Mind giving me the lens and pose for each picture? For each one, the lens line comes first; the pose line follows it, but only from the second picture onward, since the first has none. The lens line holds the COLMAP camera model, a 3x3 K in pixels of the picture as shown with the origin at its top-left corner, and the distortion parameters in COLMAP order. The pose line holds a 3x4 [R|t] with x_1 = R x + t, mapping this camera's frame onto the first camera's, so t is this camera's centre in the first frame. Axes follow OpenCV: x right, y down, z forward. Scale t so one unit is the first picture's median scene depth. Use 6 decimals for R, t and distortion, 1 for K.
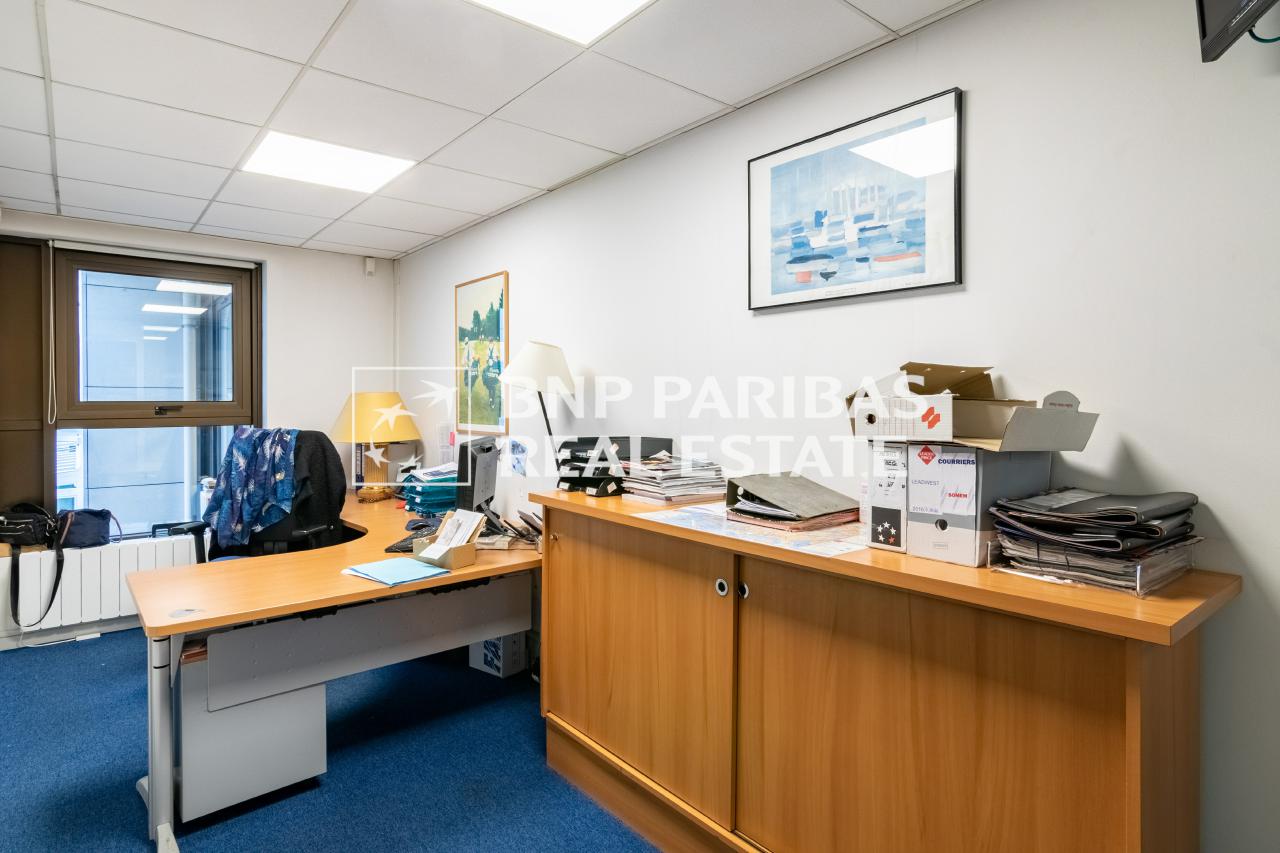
lens RADIAL K [[670.7, 0, 640.0], [0, 670.7, 426.5], [0, 0, 1]] dist [0.001951, 0.001548]
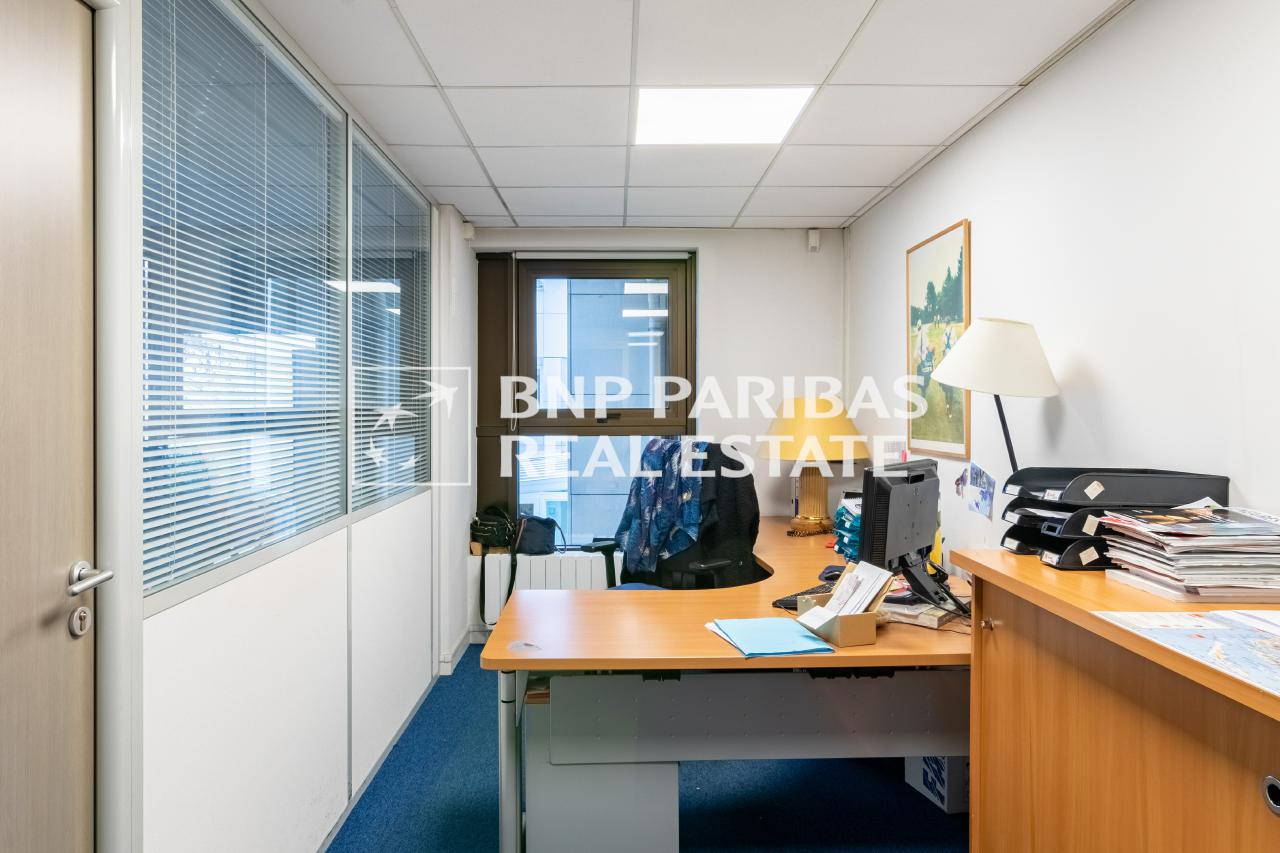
lens RADIAL K [[833.6, 0, 640.0], [0, 833.6, 426.5], [0, 0, 1]] dist [0.010208, -0.000224]
pose [[0.786109, 0.012803, -0.617955, 0.071024], [-0.022503, 0.999715, -0.007915, -0.005318], [0.617678, 0.020128, 0.786173, 0.128658]]
